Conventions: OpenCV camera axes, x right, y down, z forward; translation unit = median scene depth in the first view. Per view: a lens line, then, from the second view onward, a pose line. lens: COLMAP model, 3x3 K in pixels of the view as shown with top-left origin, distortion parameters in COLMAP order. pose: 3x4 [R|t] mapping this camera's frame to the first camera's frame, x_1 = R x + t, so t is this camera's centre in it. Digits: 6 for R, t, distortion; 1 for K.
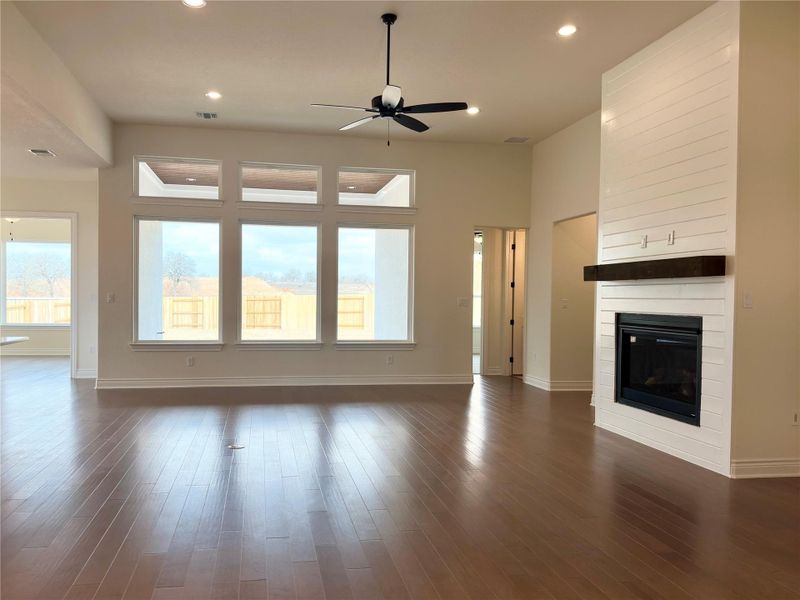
lens RADIAL K [[592.2, 0, 375.5], [0, 592.2, 302.6], [0, 0, 1]] dist [0.055621, -0.006151]
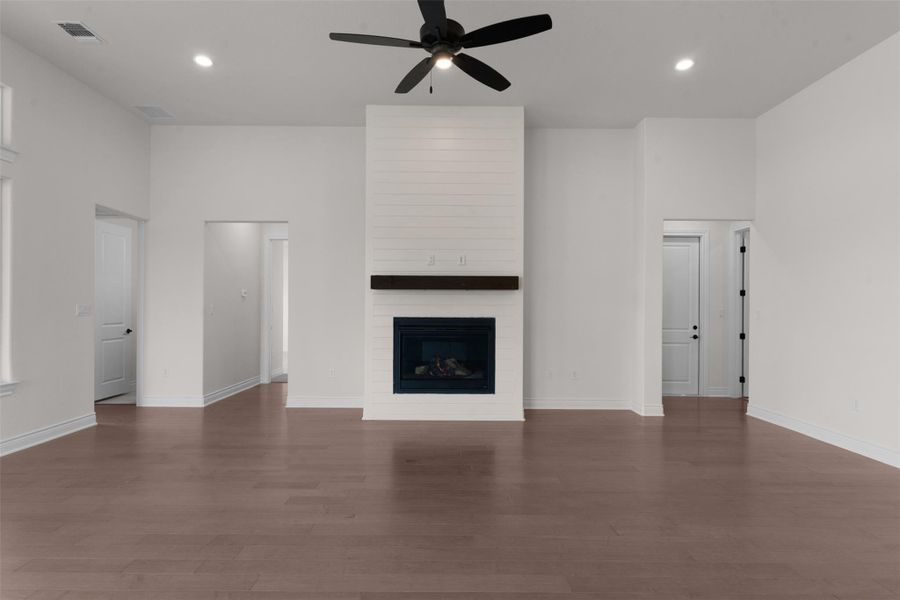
lens RADIAL K [[430.2, 0, 436.8], [0, 430.2, 303.4], [0, 0, 1]] dist [0.009909, -0.002293]
pose [[0.201298, -0.009067, 0.979488, -0.320189], [0.008013, 0.999939, 0.007609, -0.012629], [-0.979497, 0.006317, 0.201358, 0.596959]]
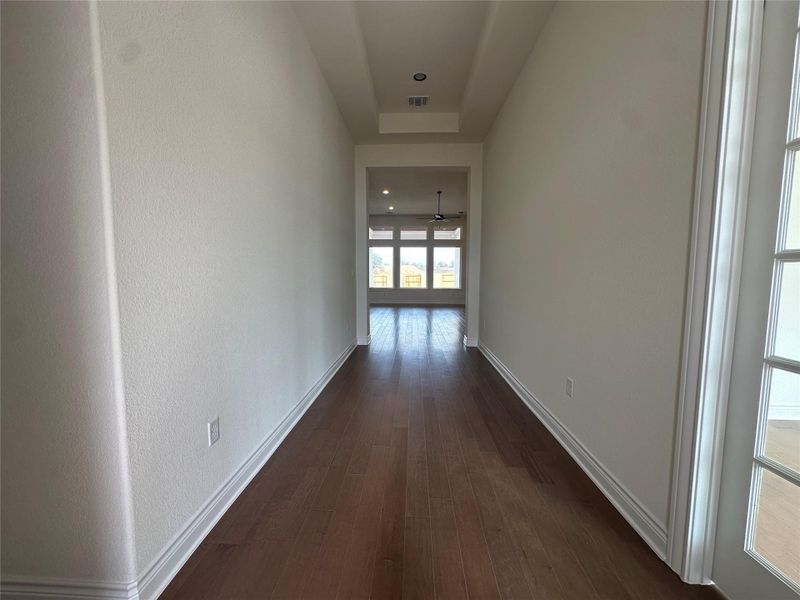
lens RADIAL K [[318.1, 0, 401.2], [0, 318.1, 300.4], [0, 0, 1]] dist [-0.000378, -0.000003]
pose [[0.973243, 0.016717, -0.229170, 0.157819], [-0.001136, 0.997688, 0.067955, 0.025729], [0.229776, -0.065877, 0.971011, -0.598210]]
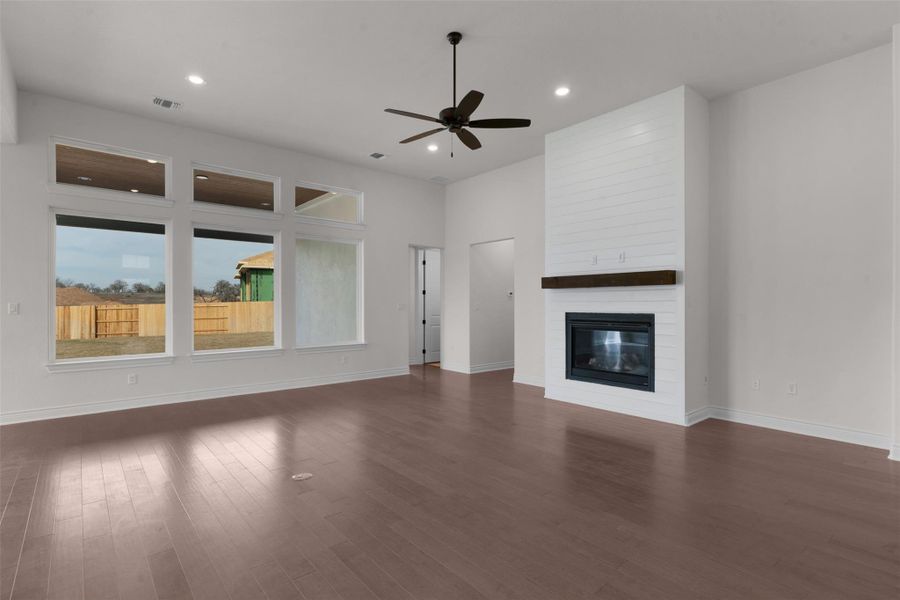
lens RADIAL K [[430.2, 0, 451.0], [0, 430.2, 301.8], [0, 0, 1]] dist [0.009909, -0.002293]
pose [[0.869855, -0.011002, 0.493184, -0.235293], [0.017231, 0.999819, -0.008087, -0.002547], [-0.493006, 0.015533, 0.869887, 0.230030]]
